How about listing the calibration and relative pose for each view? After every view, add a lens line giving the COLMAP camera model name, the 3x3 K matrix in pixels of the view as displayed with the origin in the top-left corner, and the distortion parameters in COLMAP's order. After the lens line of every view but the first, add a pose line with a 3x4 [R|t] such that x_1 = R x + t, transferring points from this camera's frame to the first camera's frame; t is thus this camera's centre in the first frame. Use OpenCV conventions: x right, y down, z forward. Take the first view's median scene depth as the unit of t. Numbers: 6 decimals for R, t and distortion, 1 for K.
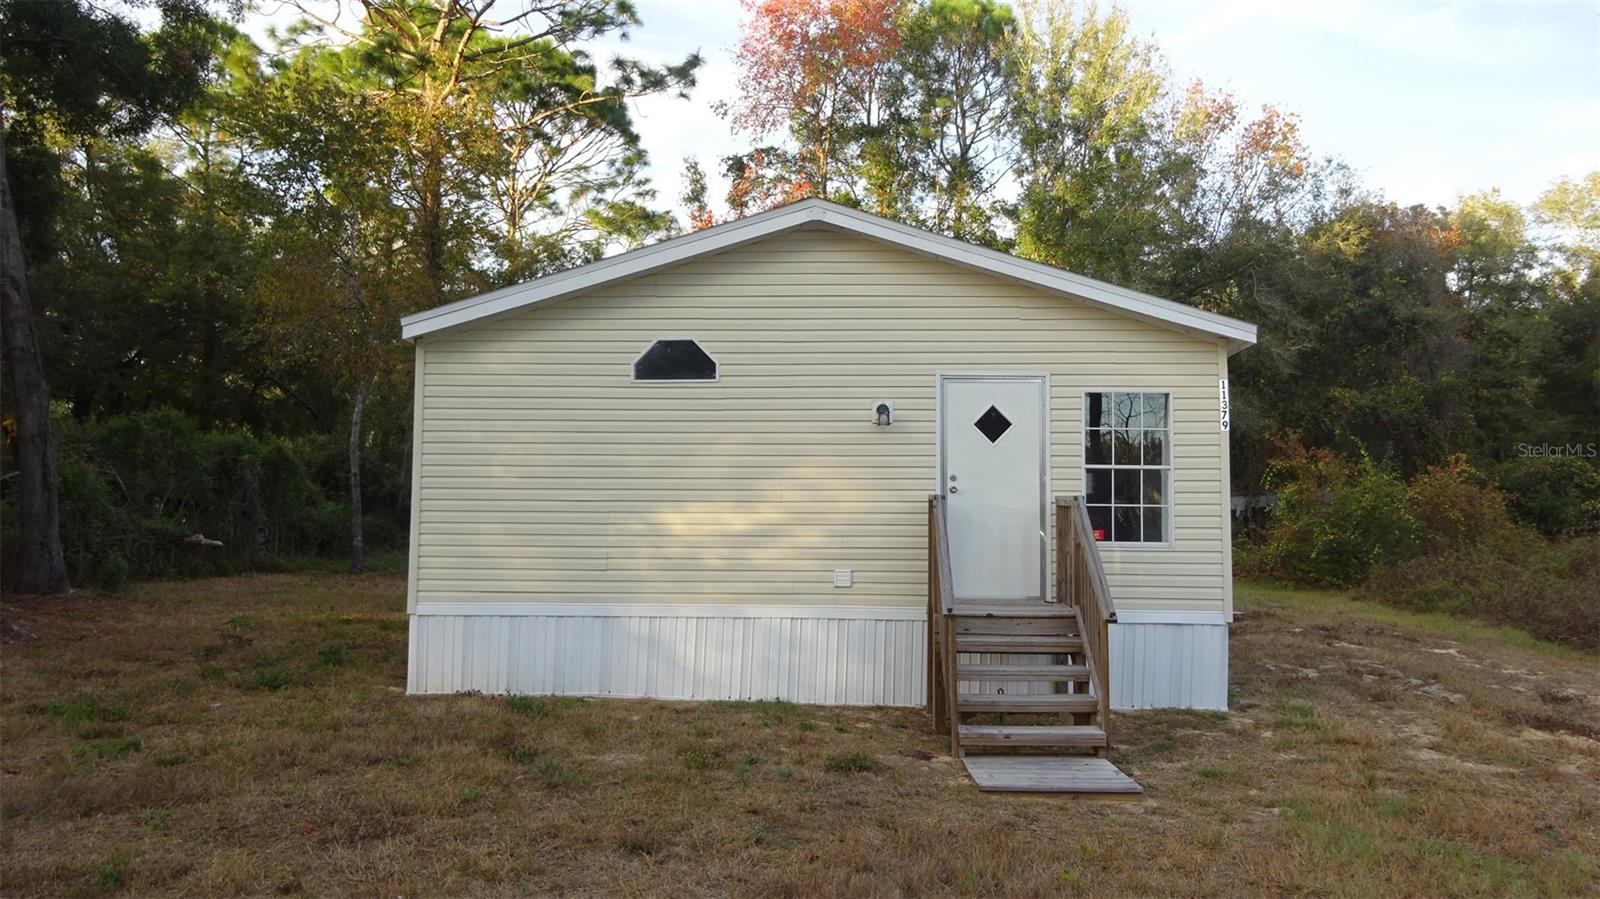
lens RADIAL K [[1187.5, 0, 799.8], [0, 1187.5, 447.2], [0, 0, 1]] dist [0.000029, 0.019801]
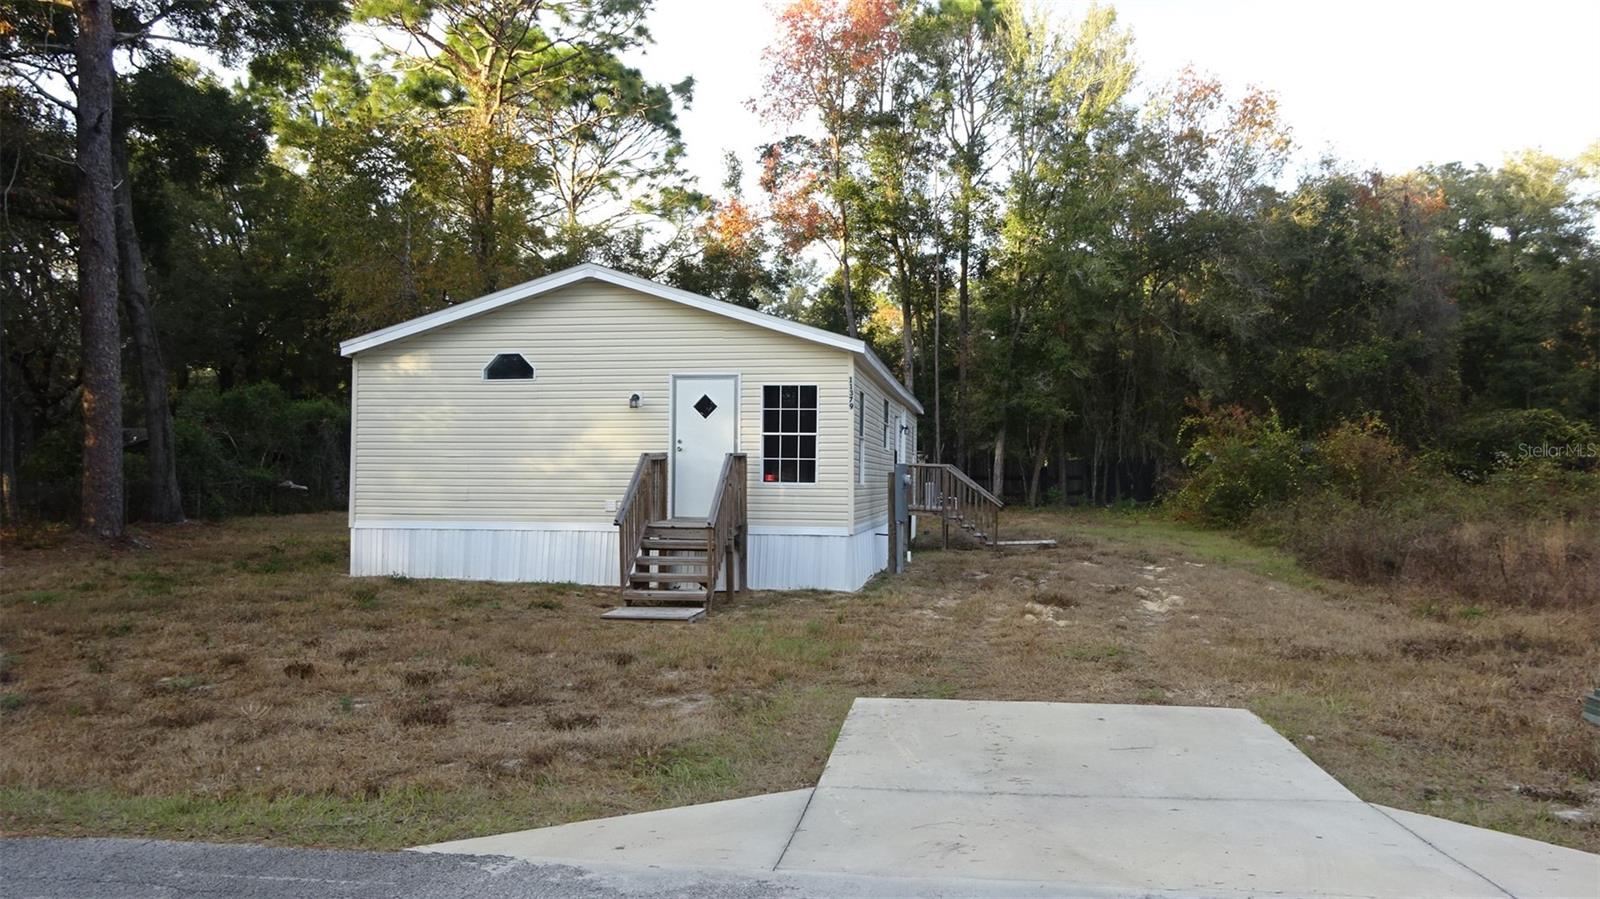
lens RADIAL K [[1187.5, 0, 800.8], [0, 1187.5, 448.9], [0, 0, 1]] dist [0.000029, 0.019801]
pose [[0.993746, -0.002274, -0.111640, 0.117484], [0.007016, 0.999089, 0.042096, -0.007344], [0.111442, -0.042616, 0.992857, -0.134025]]
